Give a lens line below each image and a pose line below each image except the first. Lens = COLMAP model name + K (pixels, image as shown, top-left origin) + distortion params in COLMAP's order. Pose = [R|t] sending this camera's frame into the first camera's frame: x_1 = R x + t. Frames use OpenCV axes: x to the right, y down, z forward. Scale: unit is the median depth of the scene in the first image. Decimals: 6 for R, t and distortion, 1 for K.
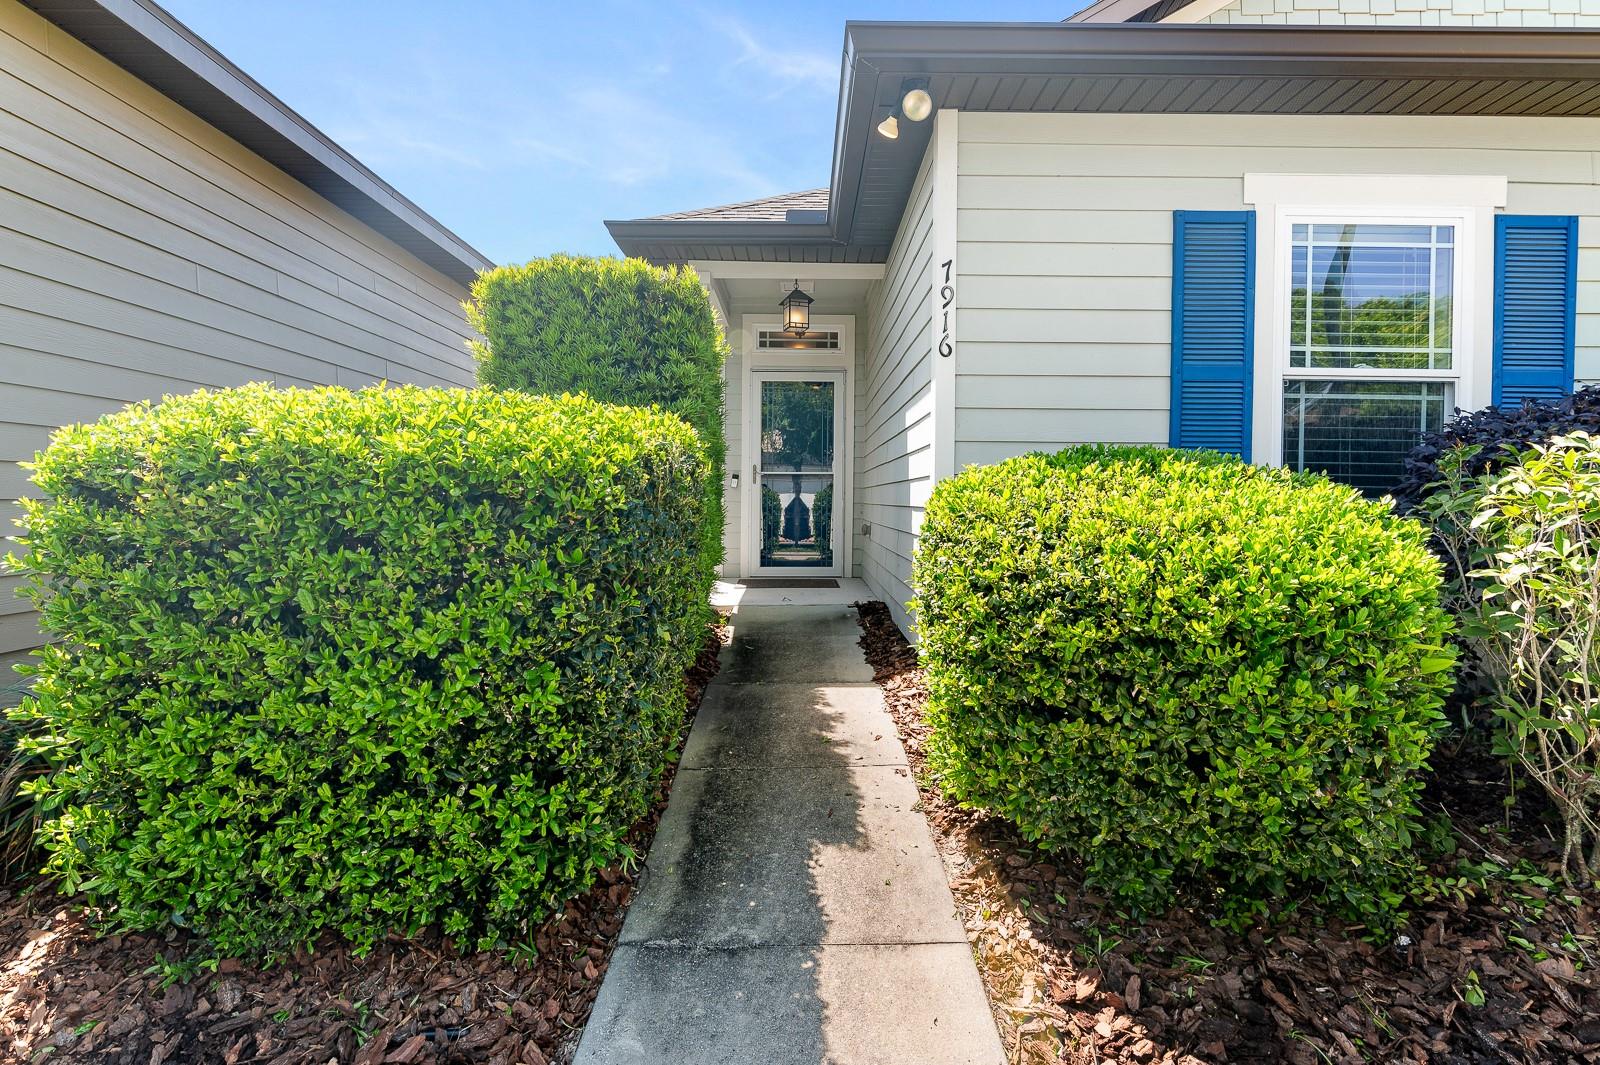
lens RADIAL K [[756.4, 0, 799.2], [0, 756.4, 501.8], [0, 0, 1]] dist [-0.001852, 0.001144]
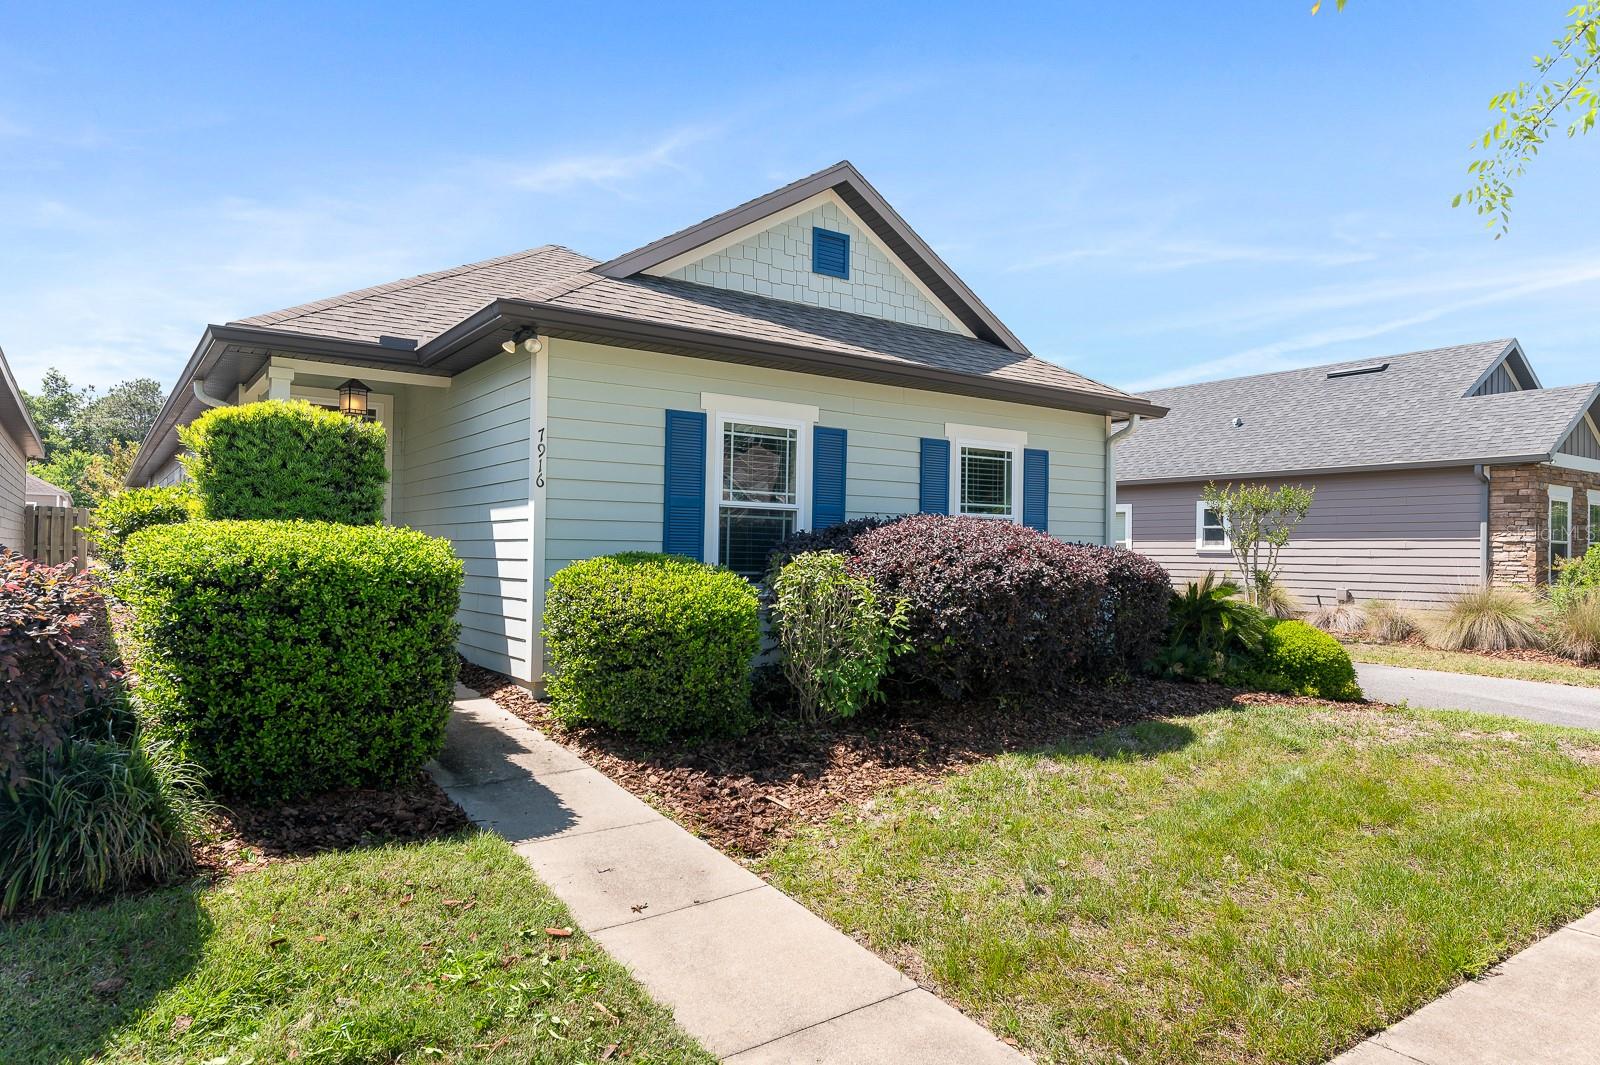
lens RADIAL K [[916.8, 0, 792.9], [0, 916.8, 558.0], [0, 0, 1]] dist [-0.001693, 0.001140]
pose [[0.815995, 0.002581, 0.578053, -0.921824], [-0.004608, 0.999987, 0.002040, -0.082721], [-0.578041, -0.004329, 0.815996, -1.697294]]
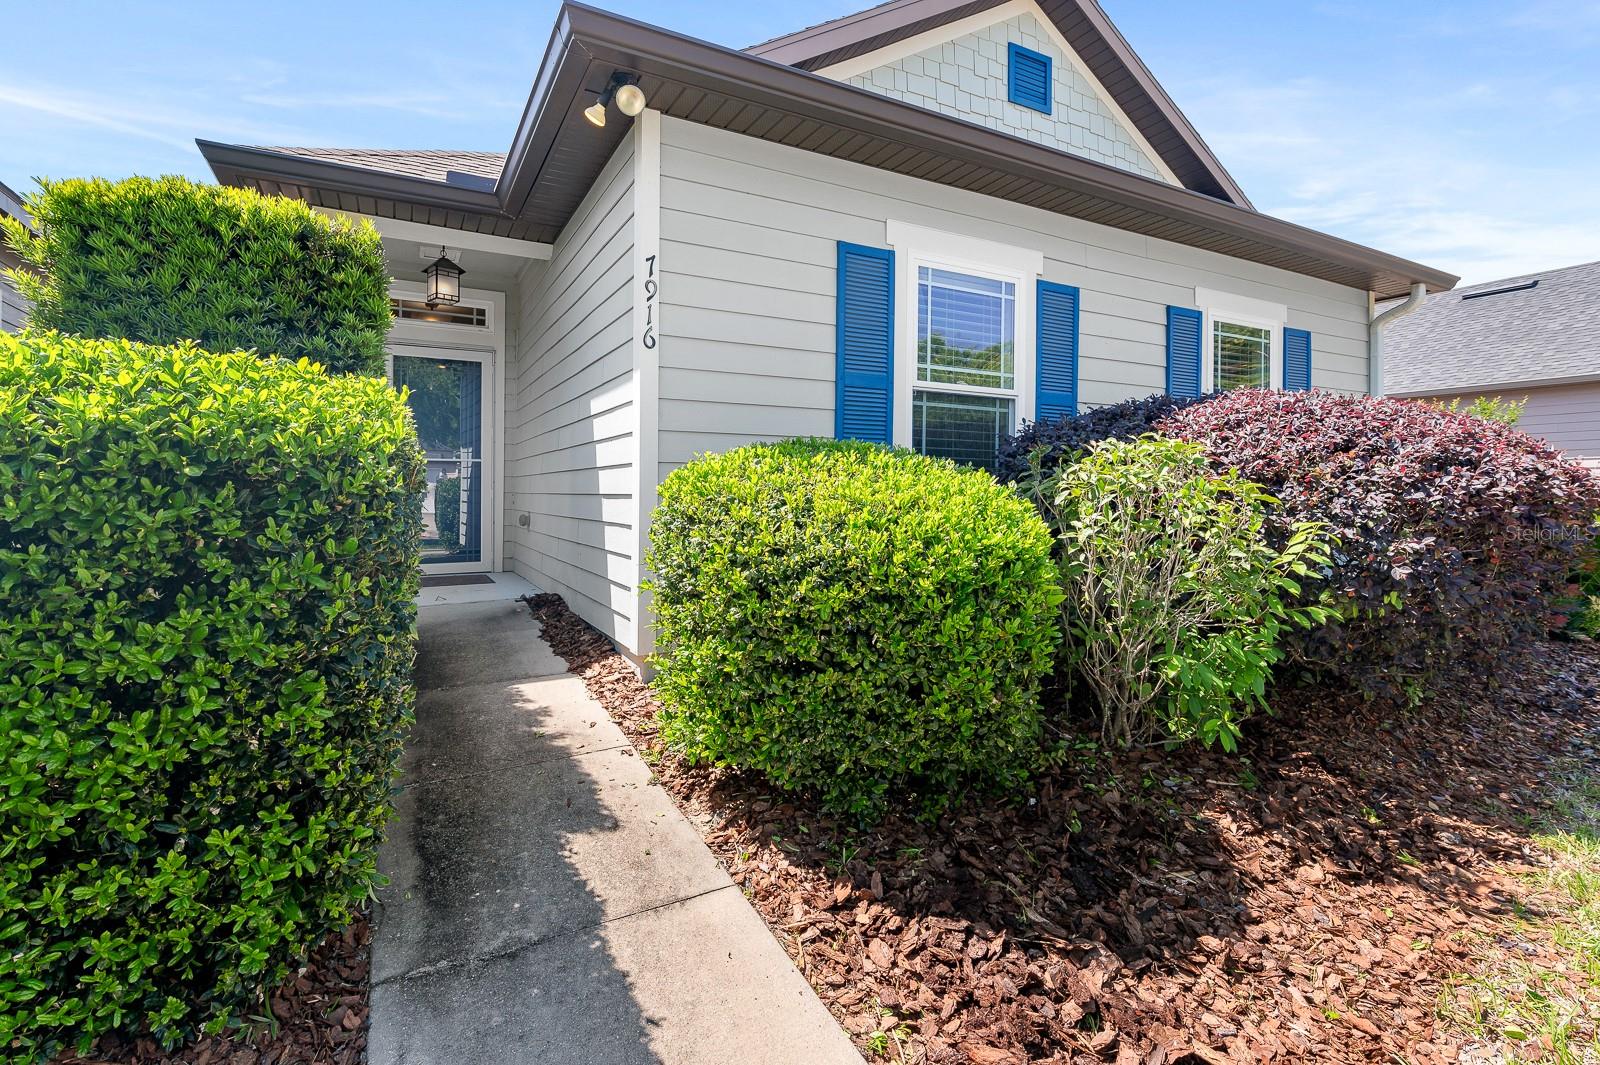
lens RADIAL K [[756.4, 0, 804.6], [0, 756.4, 494.0], [0, 0, 1]] dist [-0.001852, 0.001144]
pose [[0.878716, -0.005748, 0.477309, -0.210263], [0.004798, 0.999983, 0.003209, 0.009290], [-0.477320, -0.000530, 0.878729, -0.018039]]
